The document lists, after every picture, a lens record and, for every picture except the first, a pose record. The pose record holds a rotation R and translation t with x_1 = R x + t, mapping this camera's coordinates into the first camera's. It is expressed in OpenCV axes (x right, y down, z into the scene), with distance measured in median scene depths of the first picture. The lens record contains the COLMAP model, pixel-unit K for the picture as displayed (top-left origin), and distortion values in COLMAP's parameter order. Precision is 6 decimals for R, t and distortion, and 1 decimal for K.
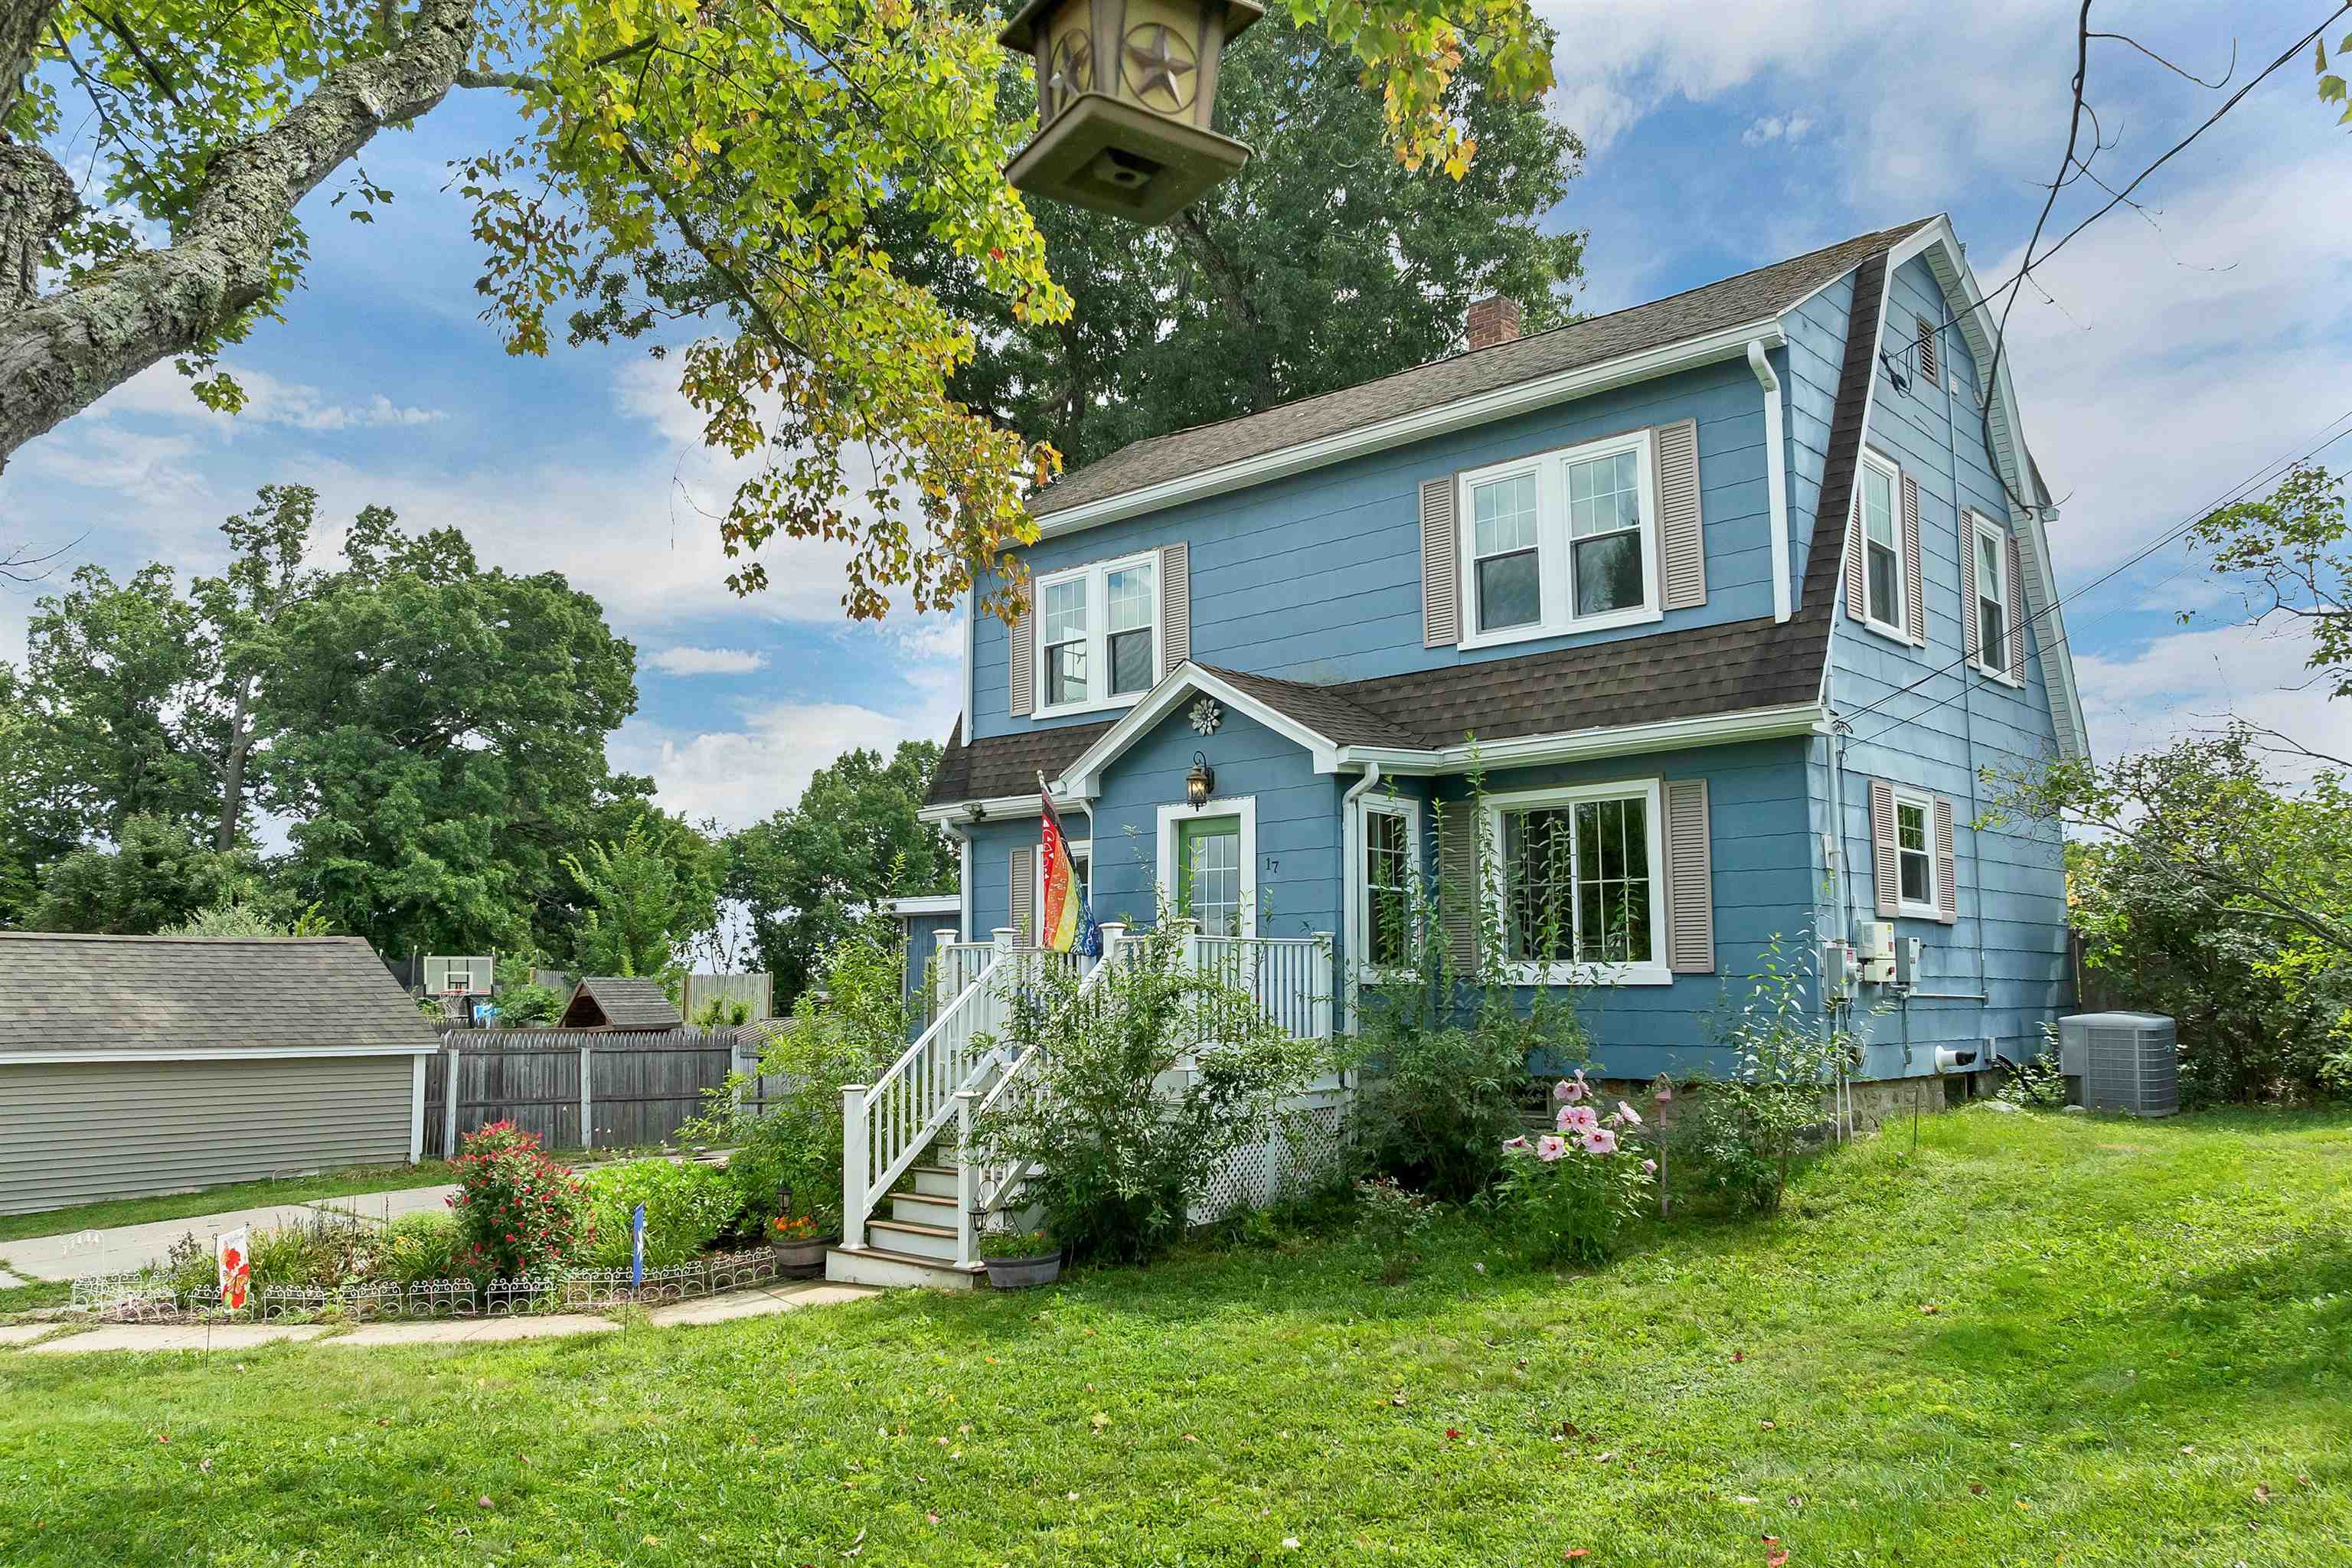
lens RADIAL K [[1699.8, 0, 1159.1], [0, 1699.8, 803.8], [0, 0, 1]] dist [-0.032703, -0.005522]
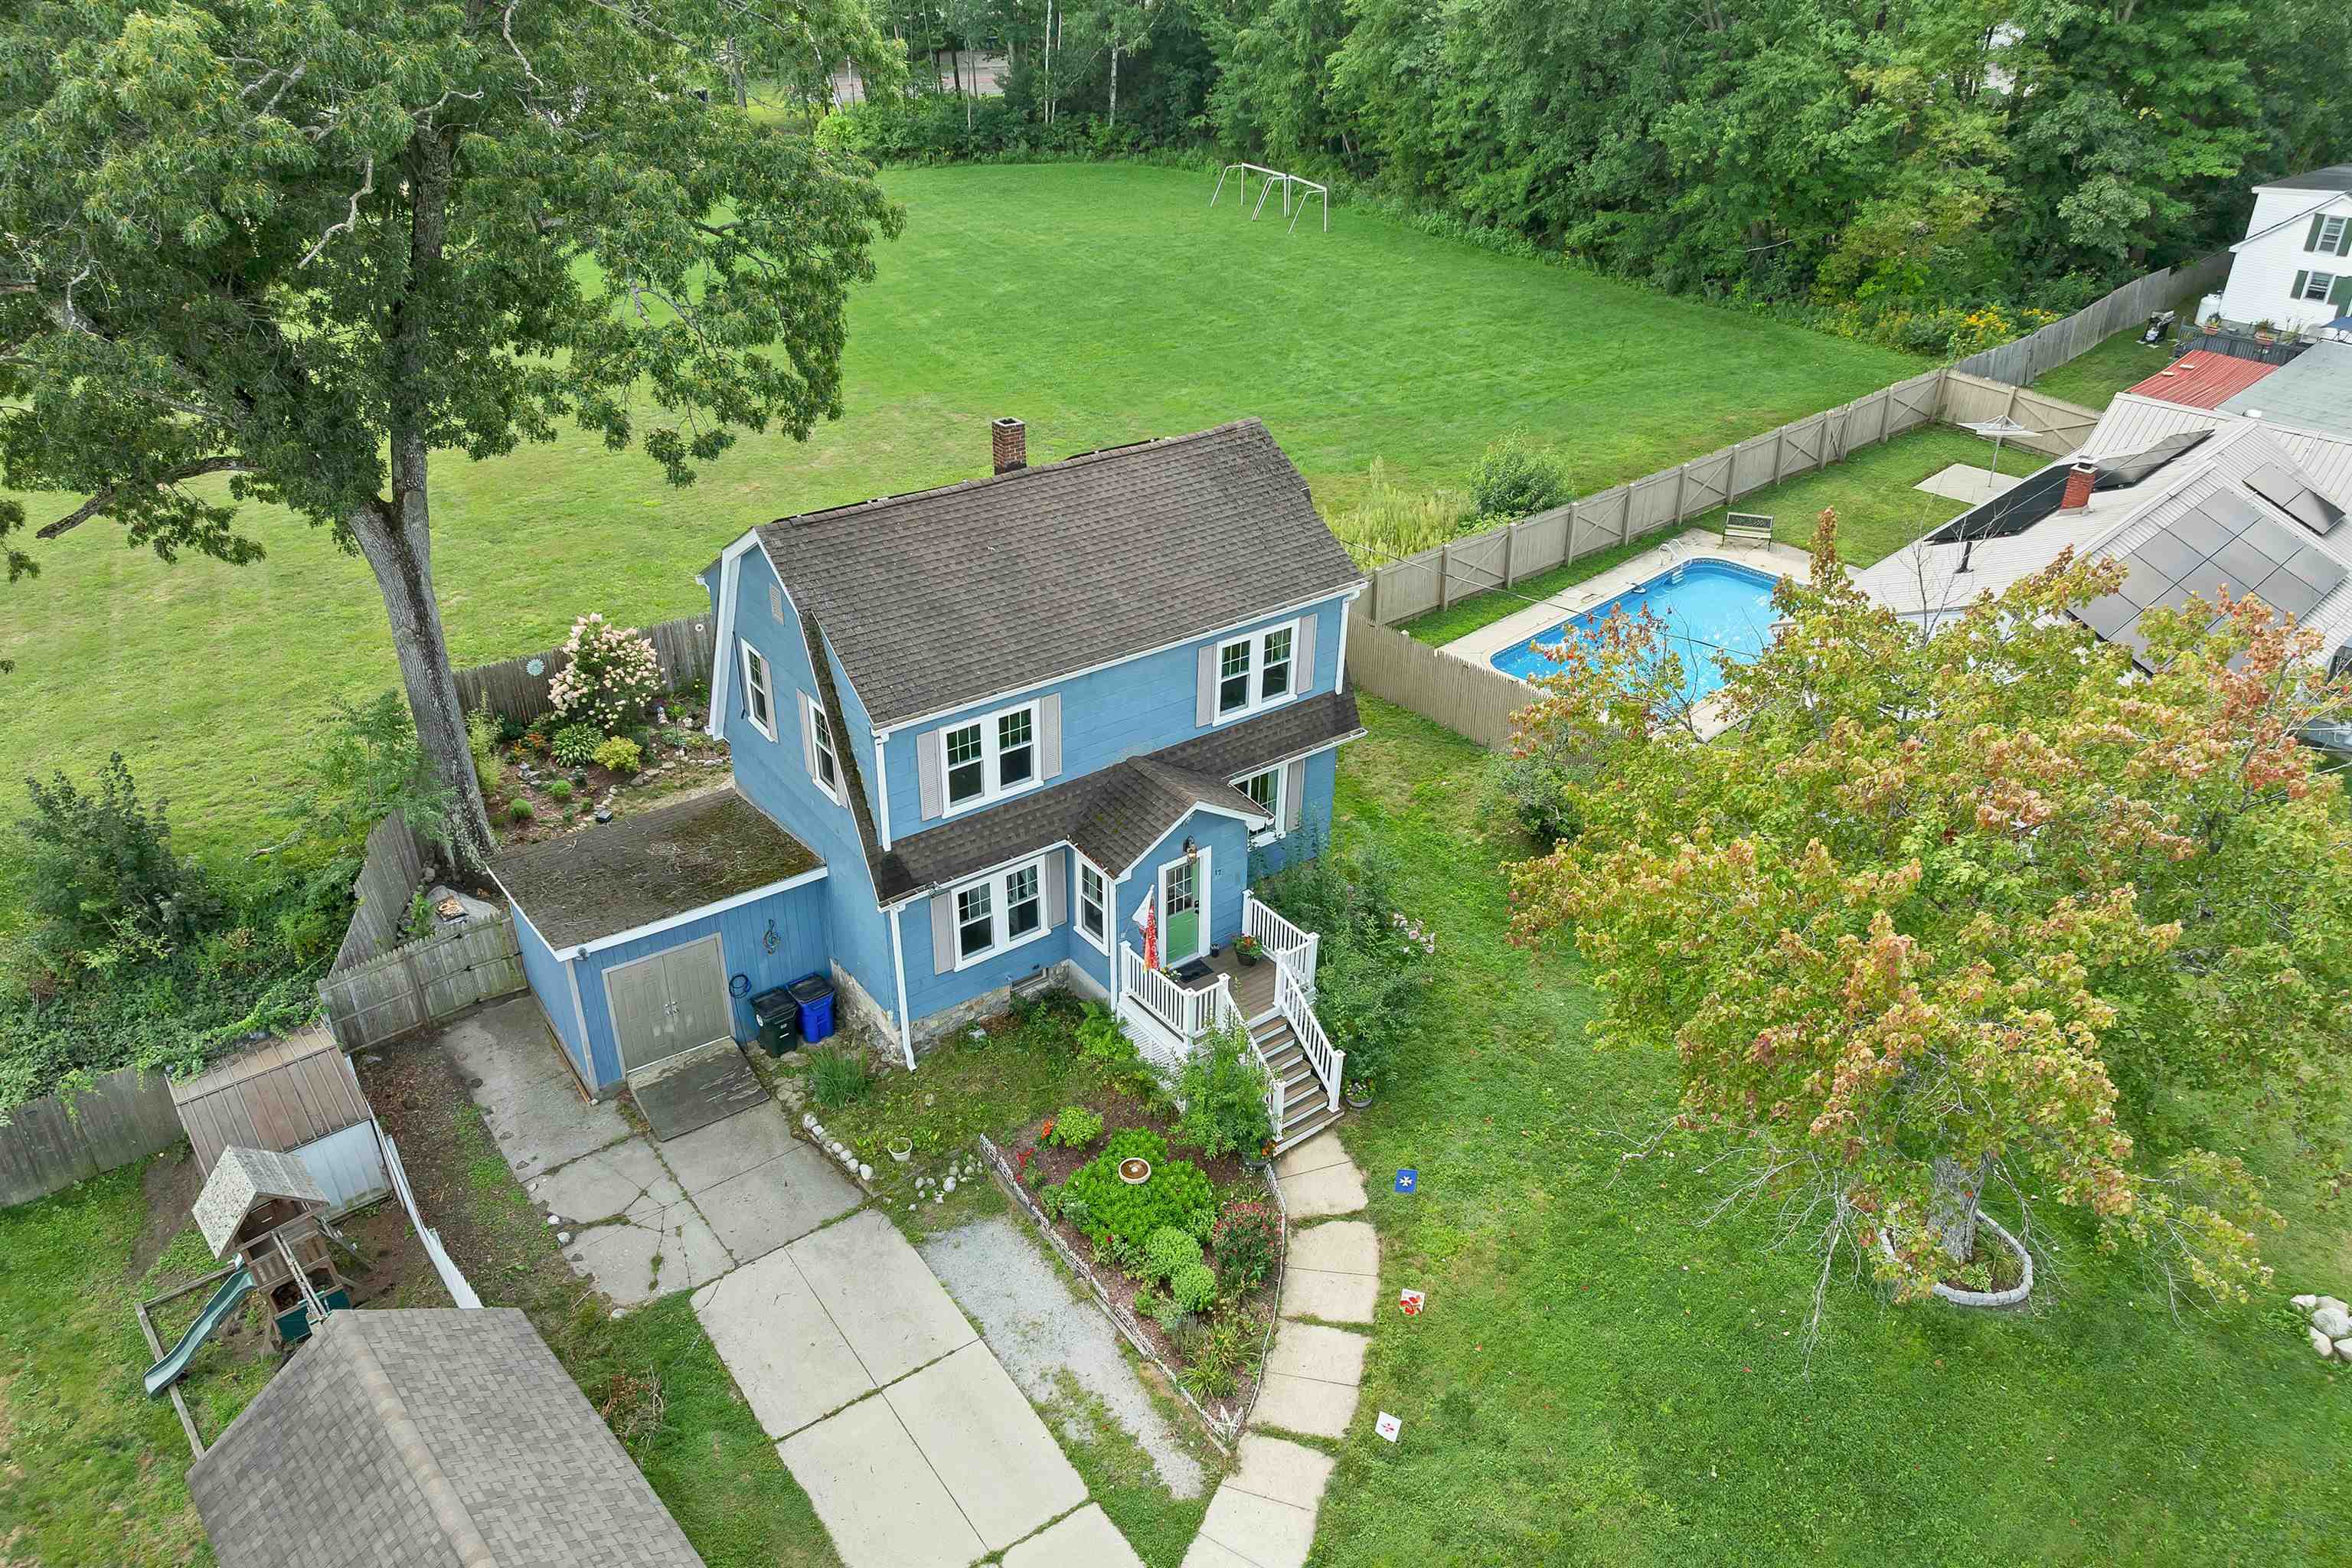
lens RADIAL K [[1699.8, 0, 1159.1], [0, 1699.8, 803.8], [0, 0, 1]] dist [-0.032703, -0.005522]
pose [[0.200206, -0.478395, 0.855018, -1.624801], [-0.108362, 0.856520, 0.504609, -1.040518], [-0.973743, -0.193677, 0.119641, 0.823084]]
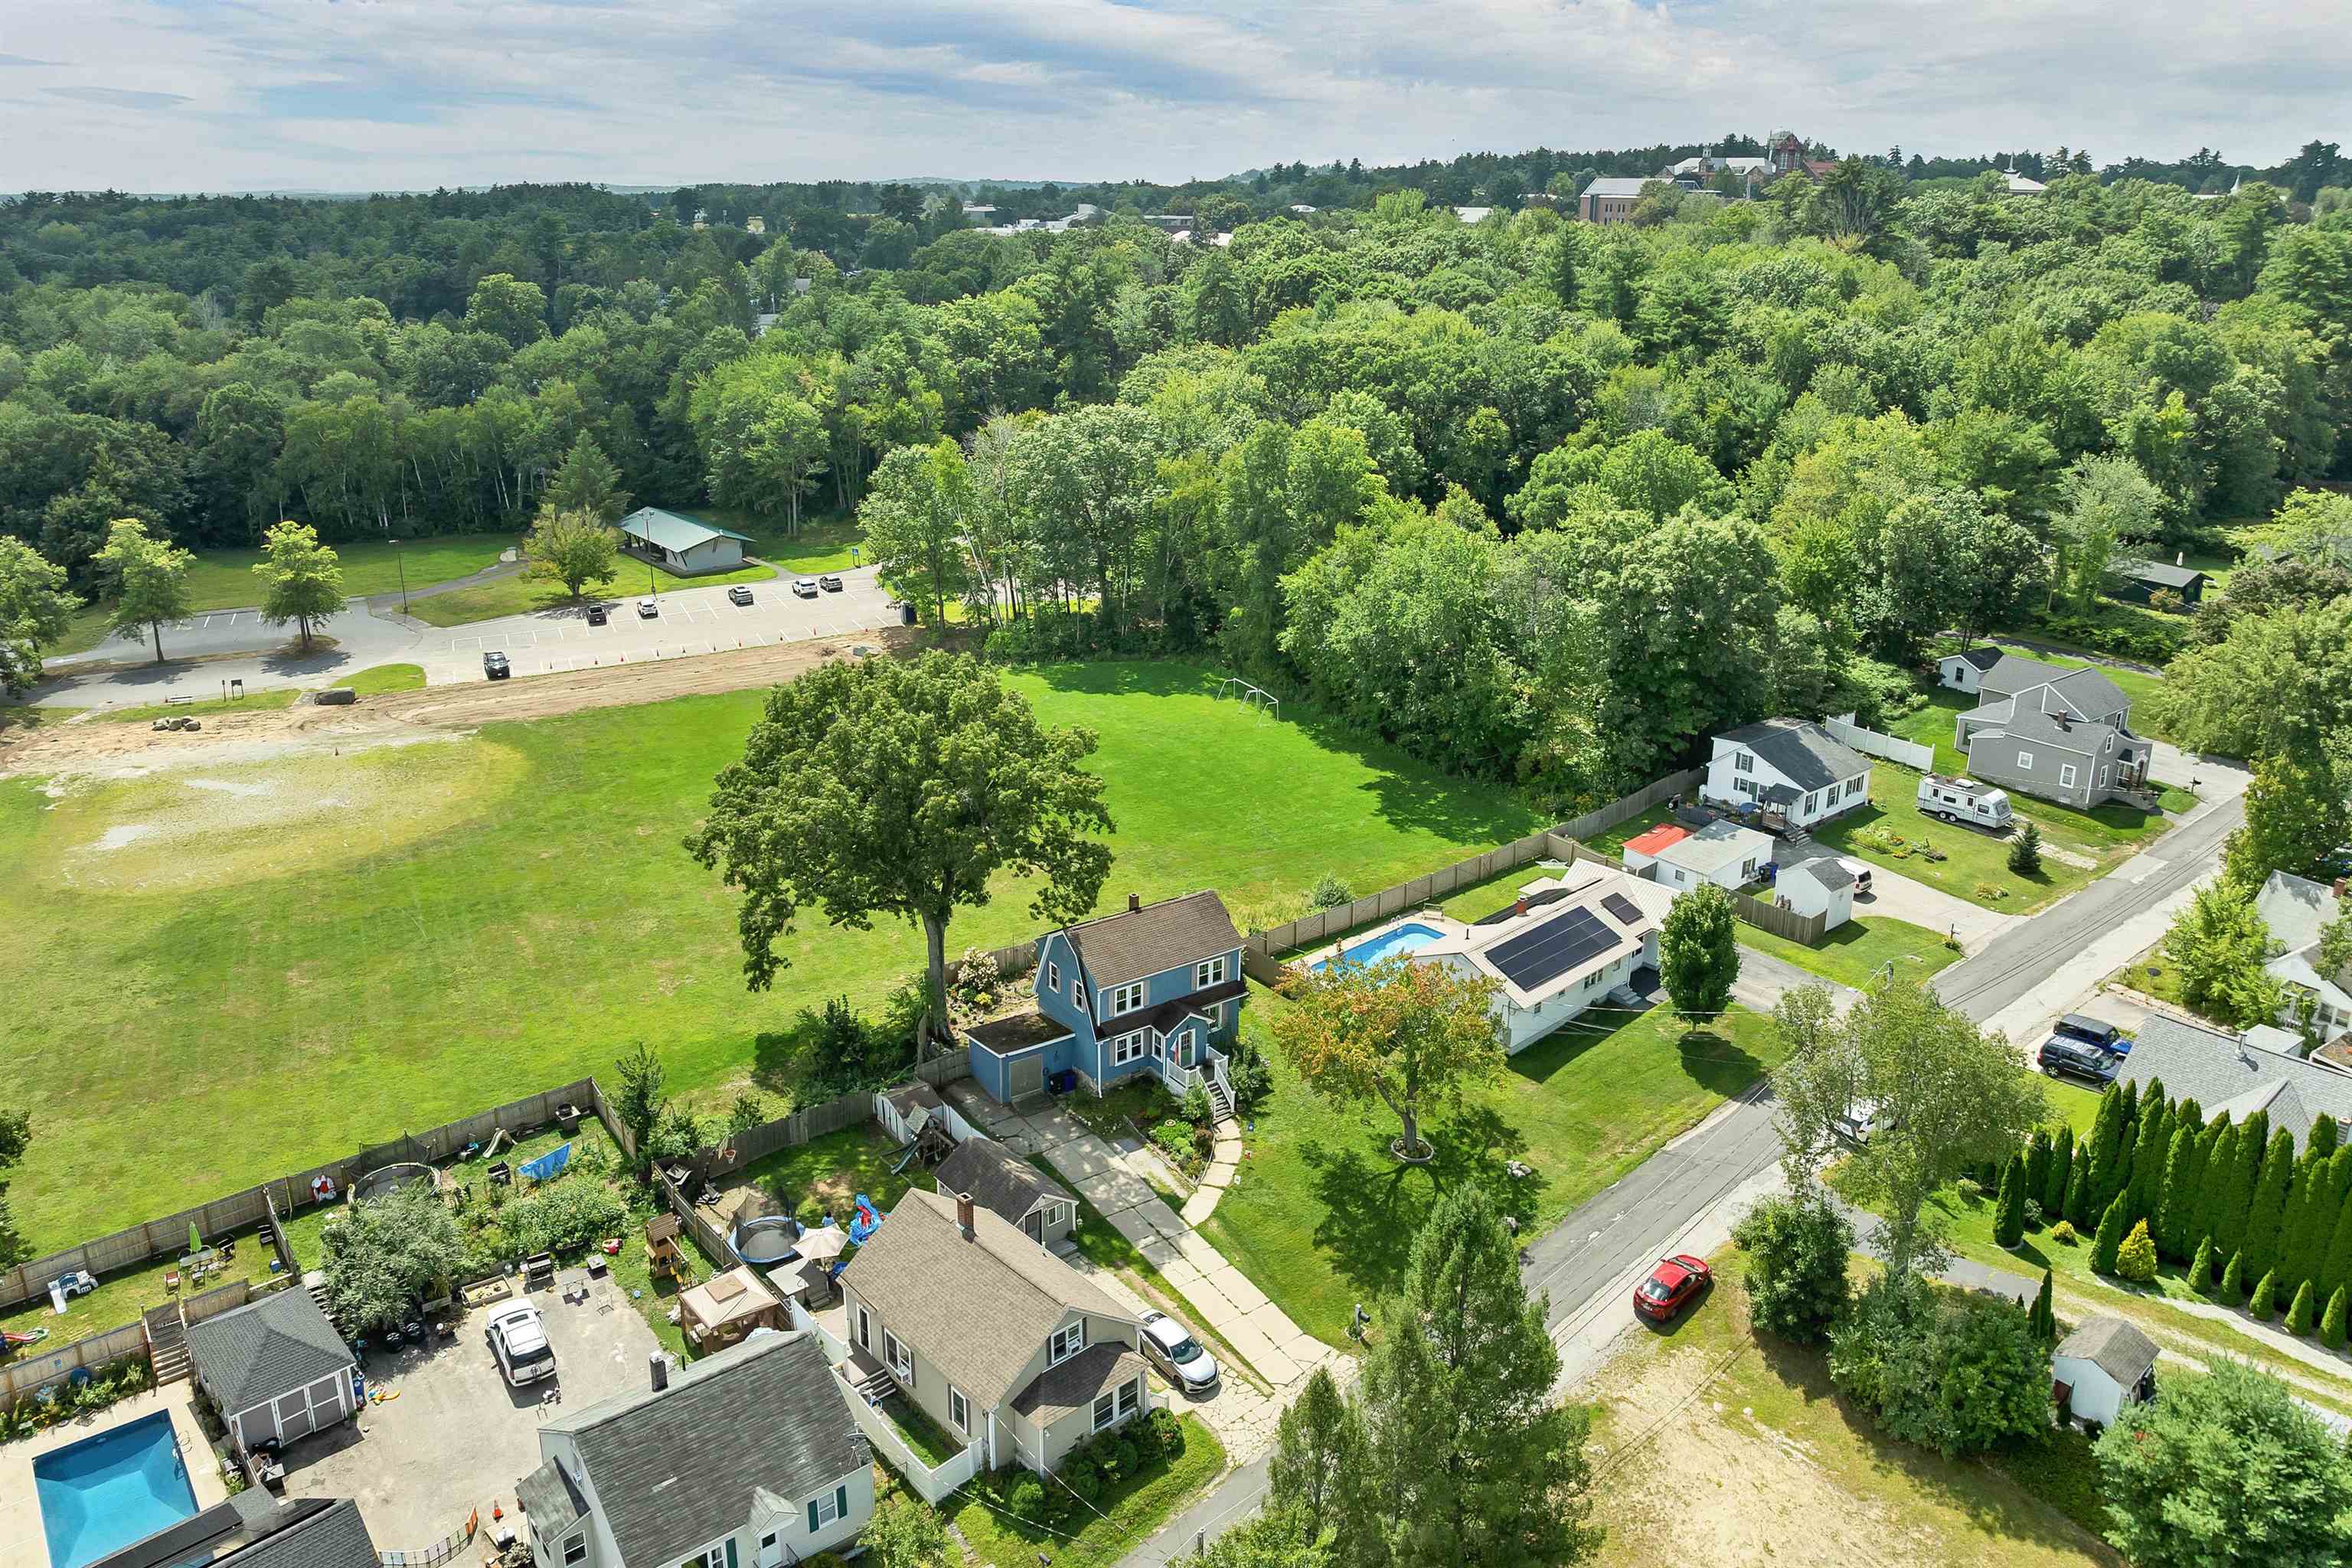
lens RADIAL K [[1533.4, 0, 1176.0], [0, 1533.4, 784.0], [0, 0, 1]] dist [-0.032793, 0.001242]
pose [[0.212361, -0.309062, 0.927029, -4.973451], [-0.115871, 0.934010, 0.337933, -2.778907], [-0.970297, -0.179180, 0.162536, 0.296018]]
